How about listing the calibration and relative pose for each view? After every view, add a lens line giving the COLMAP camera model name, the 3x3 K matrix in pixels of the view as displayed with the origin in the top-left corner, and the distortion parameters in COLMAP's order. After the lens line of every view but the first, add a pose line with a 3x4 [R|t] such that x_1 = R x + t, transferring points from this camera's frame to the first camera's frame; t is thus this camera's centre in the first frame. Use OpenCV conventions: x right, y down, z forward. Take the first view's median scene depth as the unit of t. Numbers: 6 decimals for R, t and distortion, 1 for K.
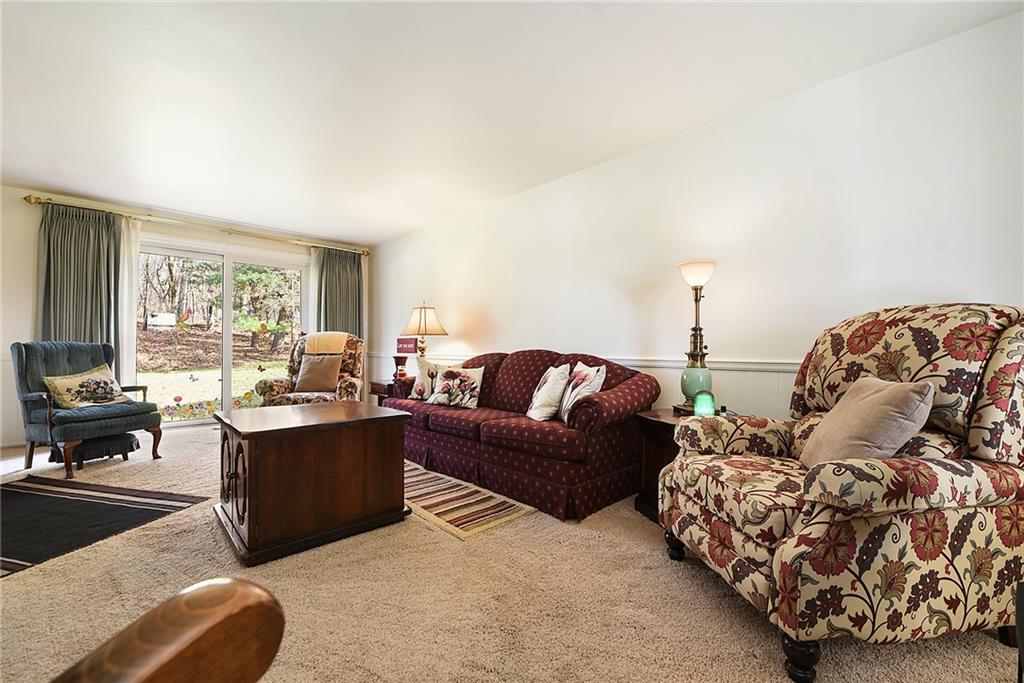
lens RADIAL K [[442.1, 0, 518.2], [0, 442.1, 341.1], [0, 0, 1]] dist [-0.000240, -0.000059]
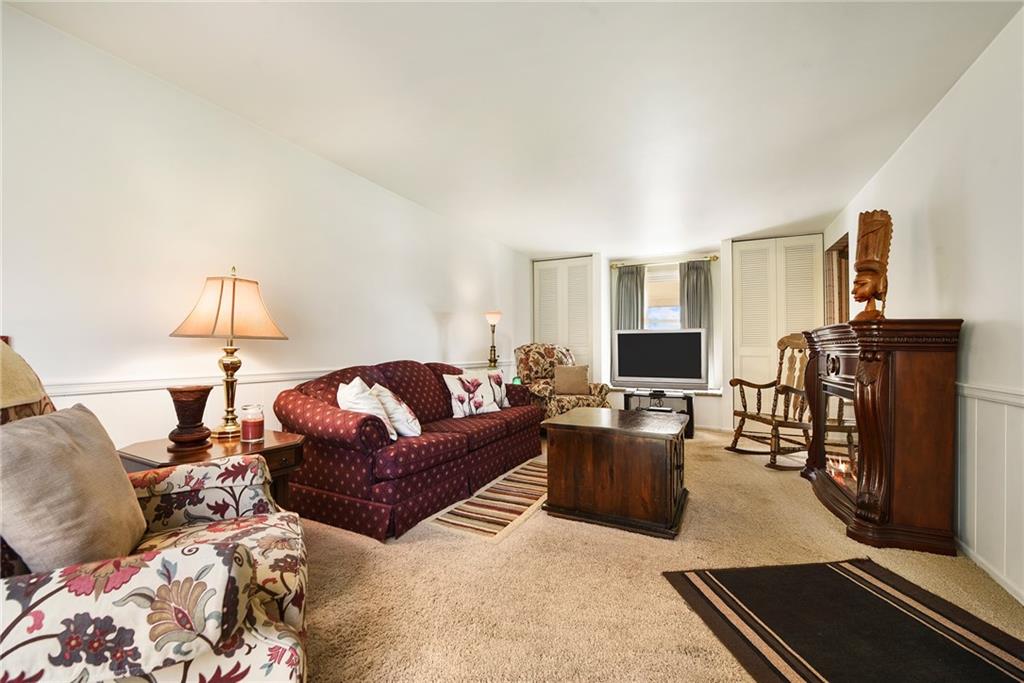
lens RADIAL K [[416.8, 0, 513.6], [0, 416.8, 338.9], [0, 0, 1]] dist [-0.027493, 0.000060]
pose [[-0.355926, 0.018752, 0.934326, -0.932678], [-0.021269, 0.999377, -0.028160, -0.008757], [-0.934272, -0.029895, -0.355305, 1.104466]]
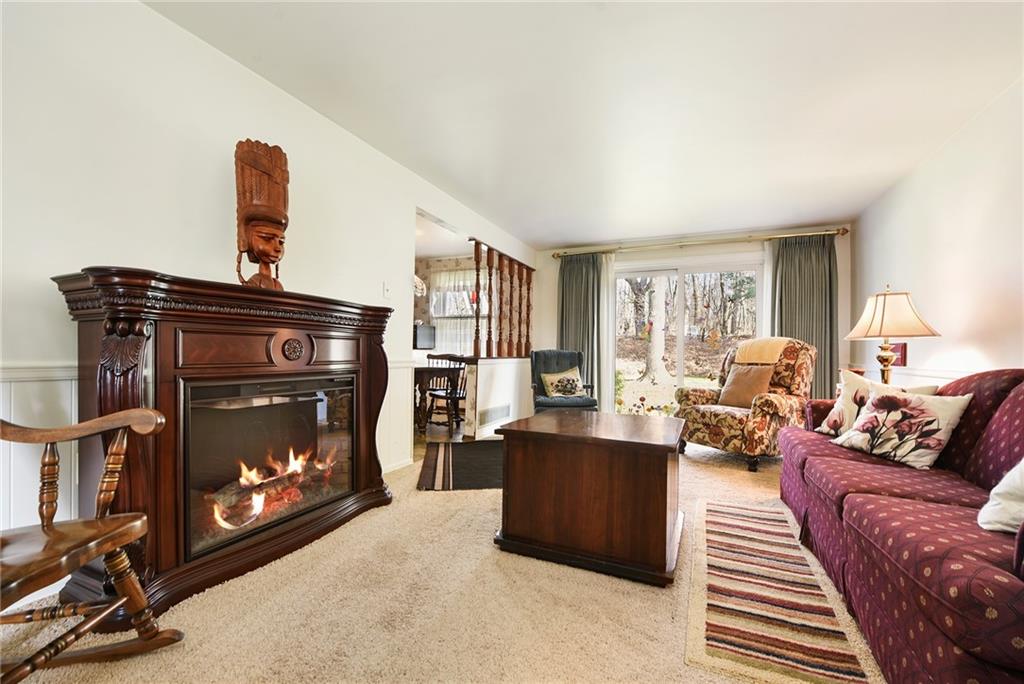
lens RADIAL K [[429.8, 0, 490.9], [0, 429.8, 349.1], [0, 0, 1]] dist [-0.002459, -0.000502]
pose [[0.346894, -0.006712, -0.937880, 0.207093], [0.001594, 0.999977, -0.006567, 0.007149], [0.937903, 0.000783, 0.346897, 0.313489]]
